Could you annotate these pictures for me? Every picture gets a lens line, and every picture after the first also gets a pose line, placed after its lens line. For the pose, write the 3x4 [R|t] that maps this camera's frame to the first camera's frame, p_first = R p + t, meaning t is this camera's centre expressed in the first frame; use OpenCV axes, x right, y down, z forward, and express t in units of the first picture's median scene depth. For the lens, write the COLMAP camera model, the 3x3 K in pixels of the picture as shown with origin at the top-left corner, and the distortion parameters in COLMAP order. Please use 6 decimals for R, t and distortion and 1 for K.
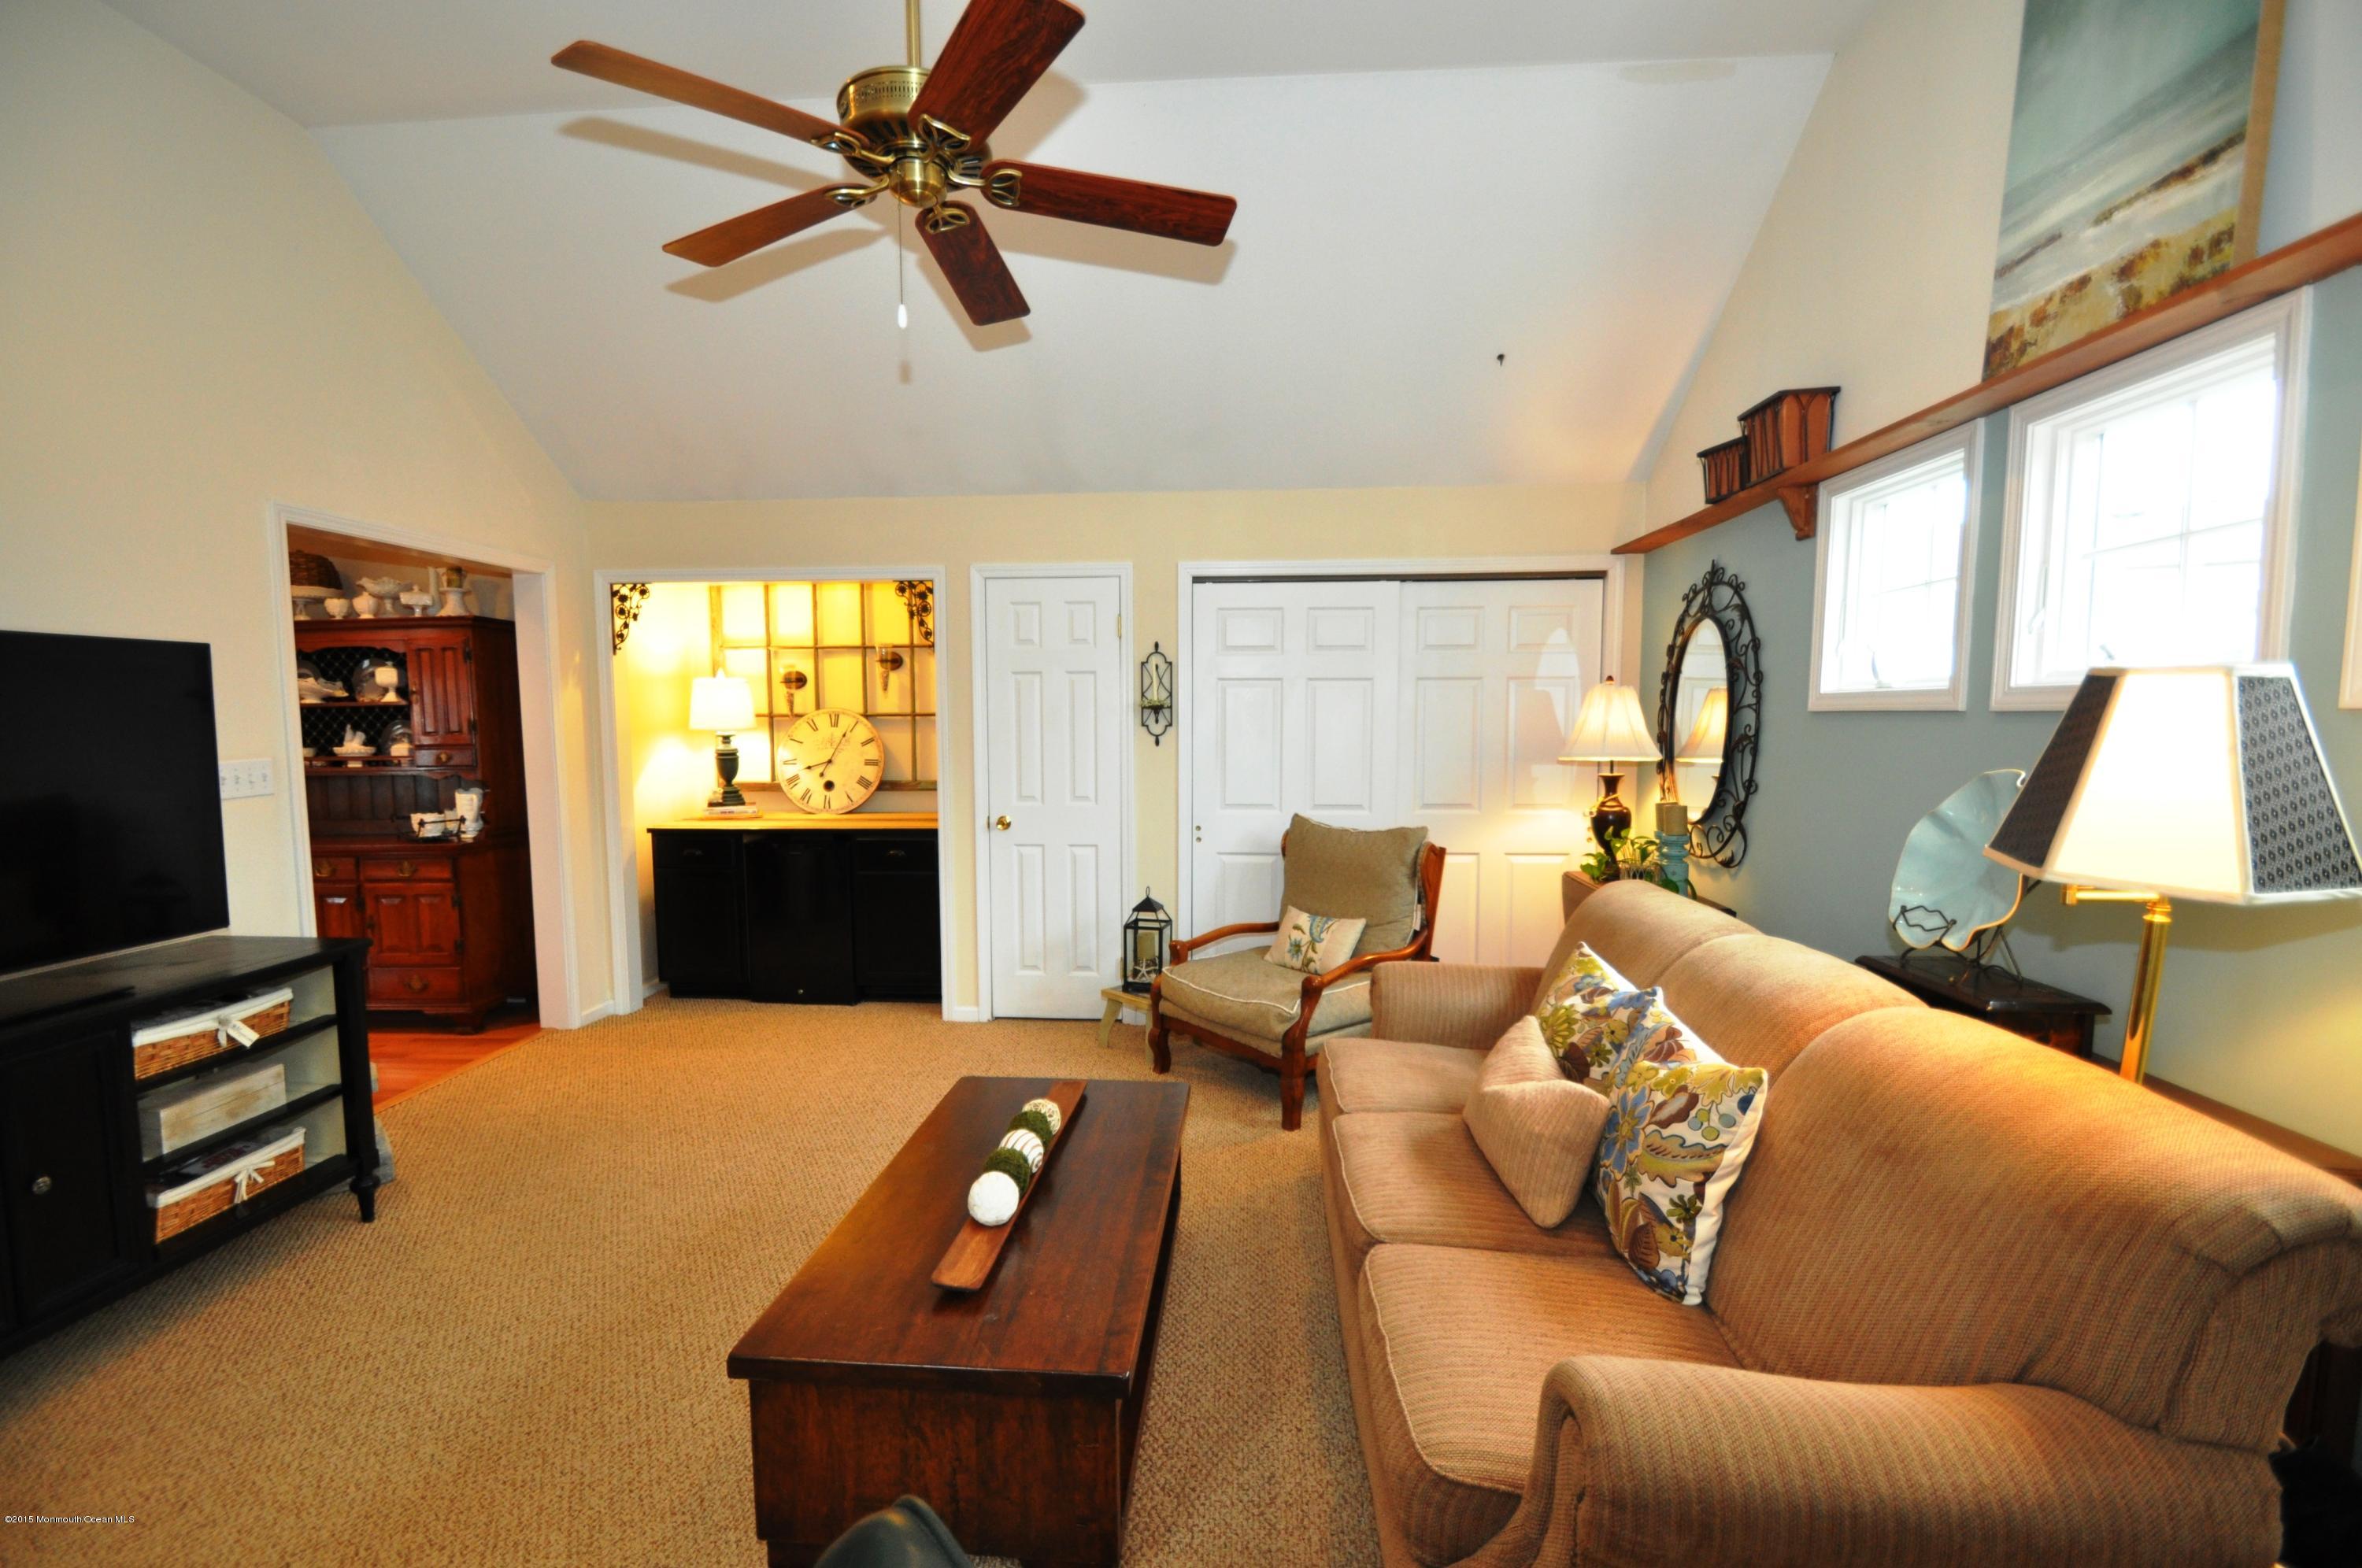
lens RADIAL K [[1044.2, 0, 1171.1], [0, 1044.2, 789.2], [0, 0, 1]] dist [0.033846, -0.022946]
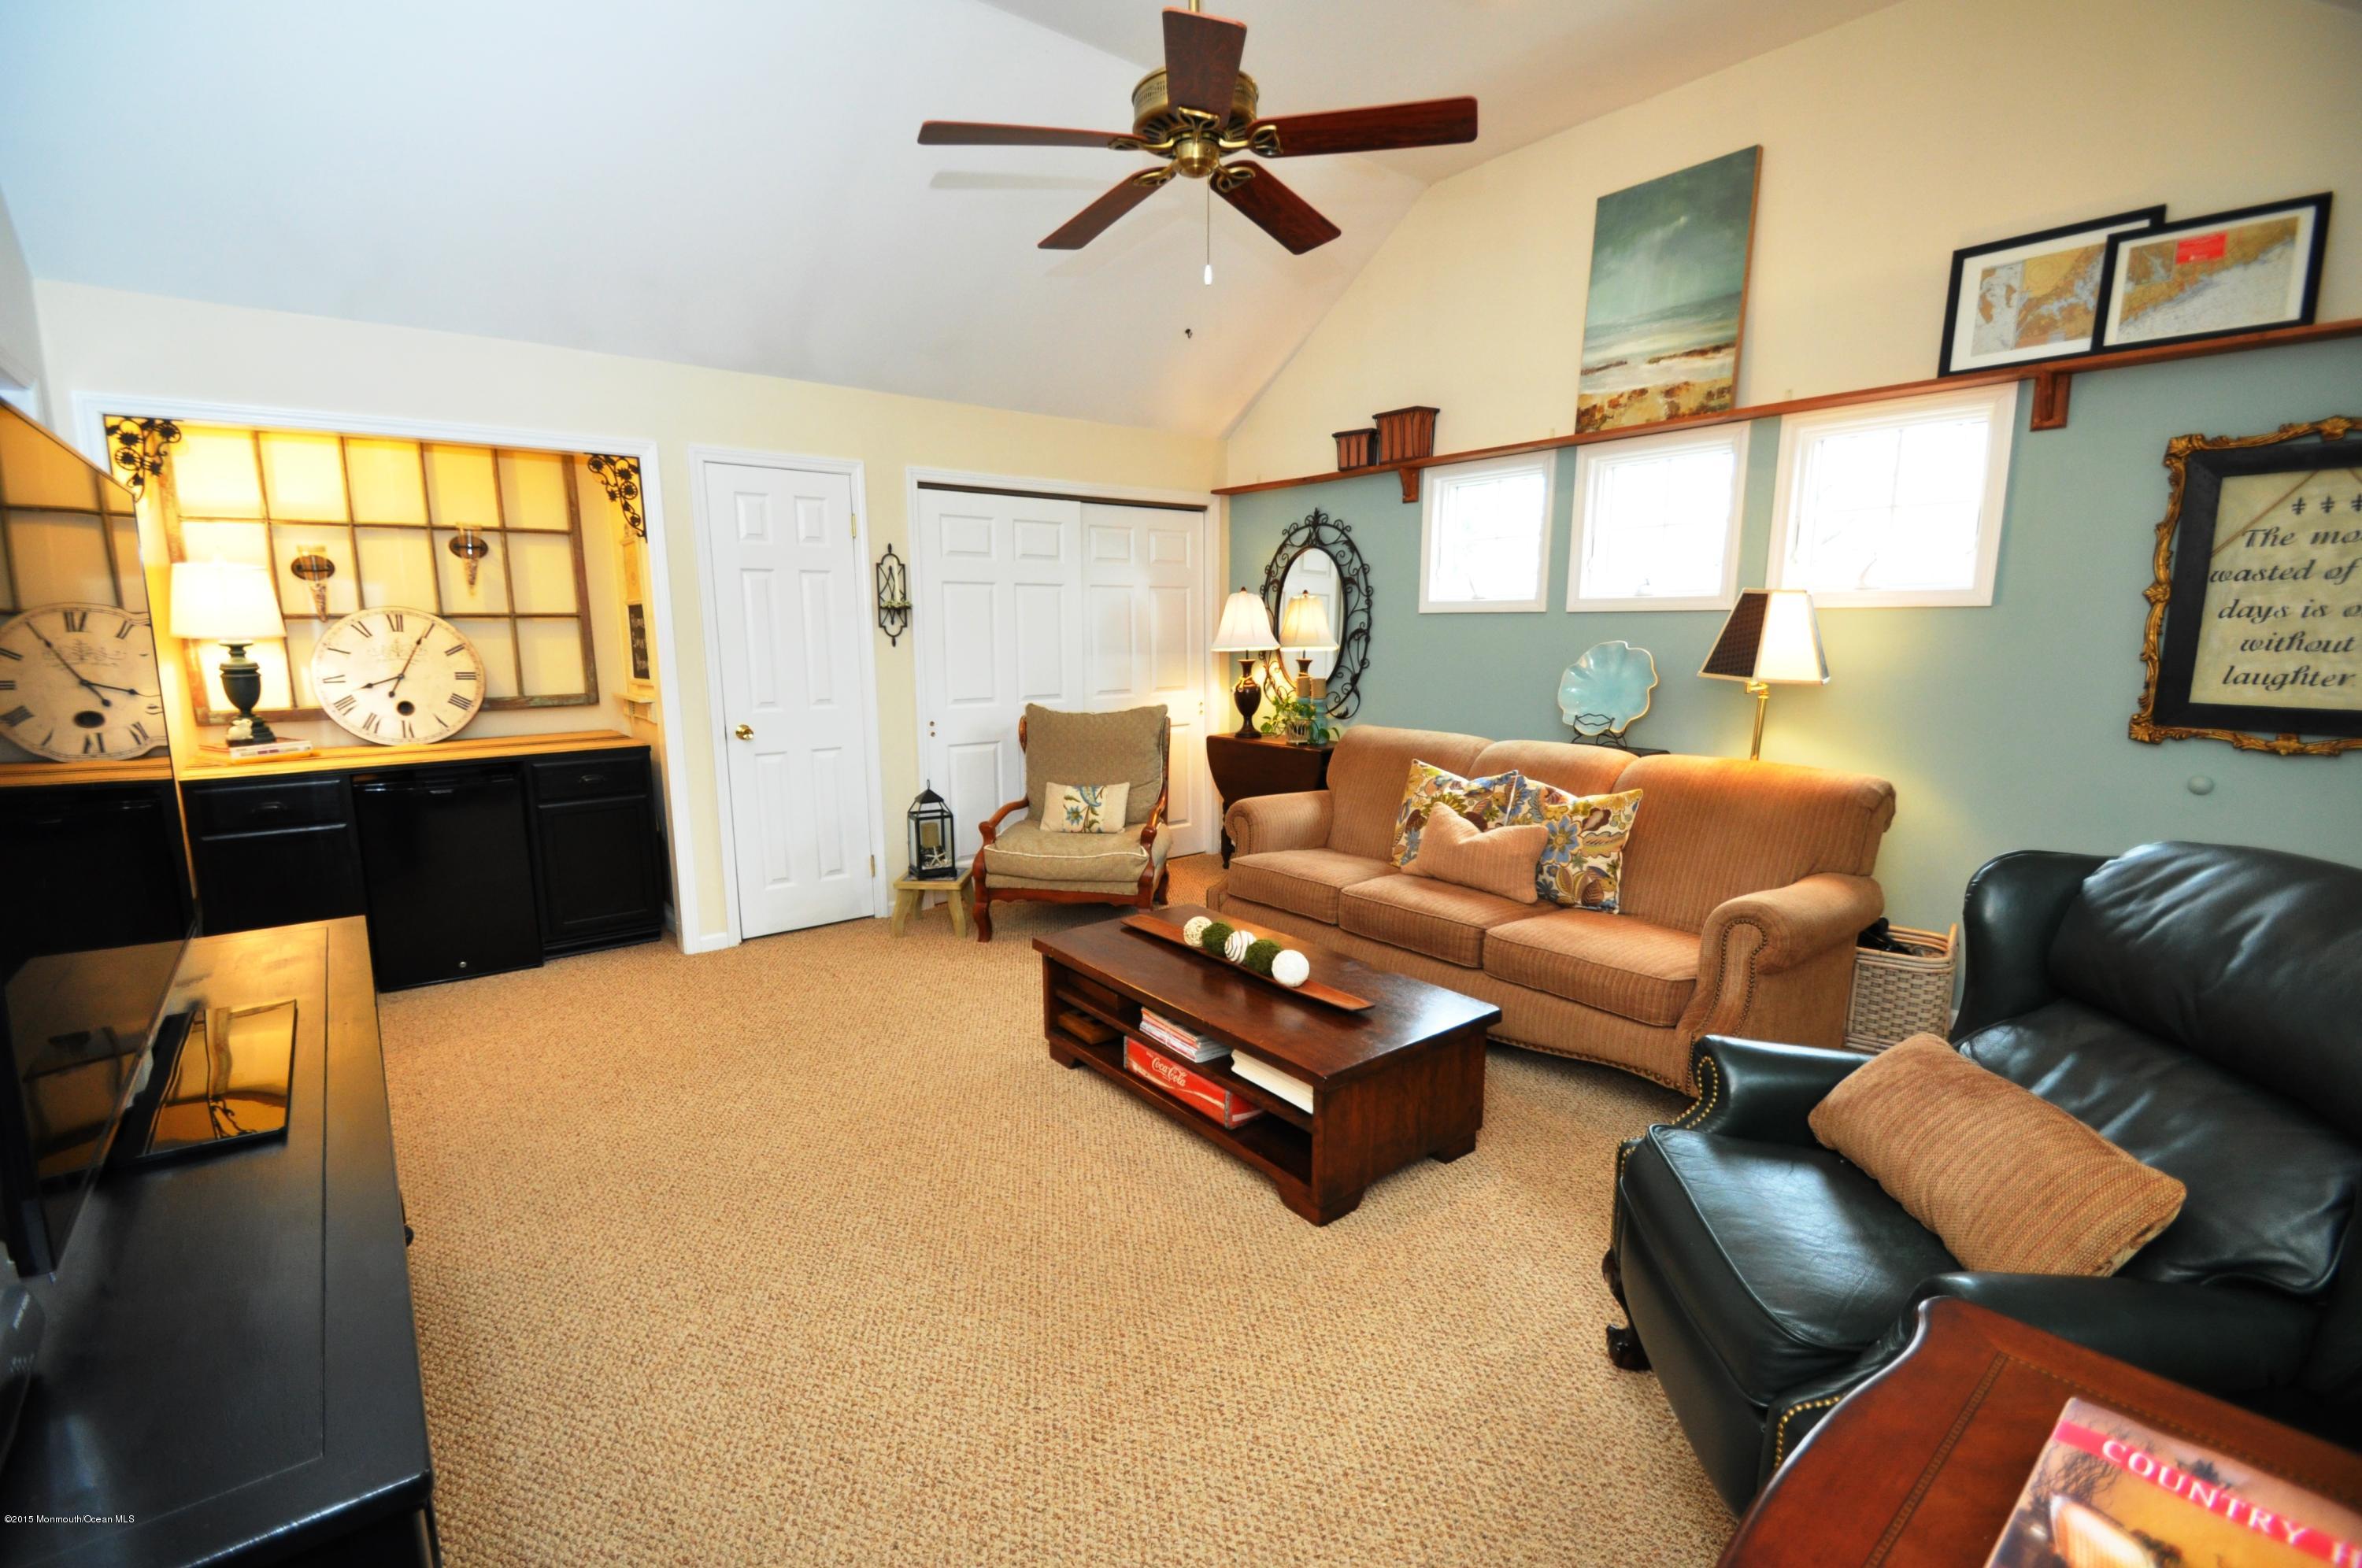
lens RADIAL K [[1044.2, 0, 1171.1], [0, 1044.2, 789.2], [0, 0, 1]] dist [0.033846, -0.022946]
pose [[0.730652, -0.110386, 0.673768, -0.591156], [0.051484, 0.992942, 0.106847, 0.002374], [-0.680807, -0.043380, 0.731177, 0.059795]]
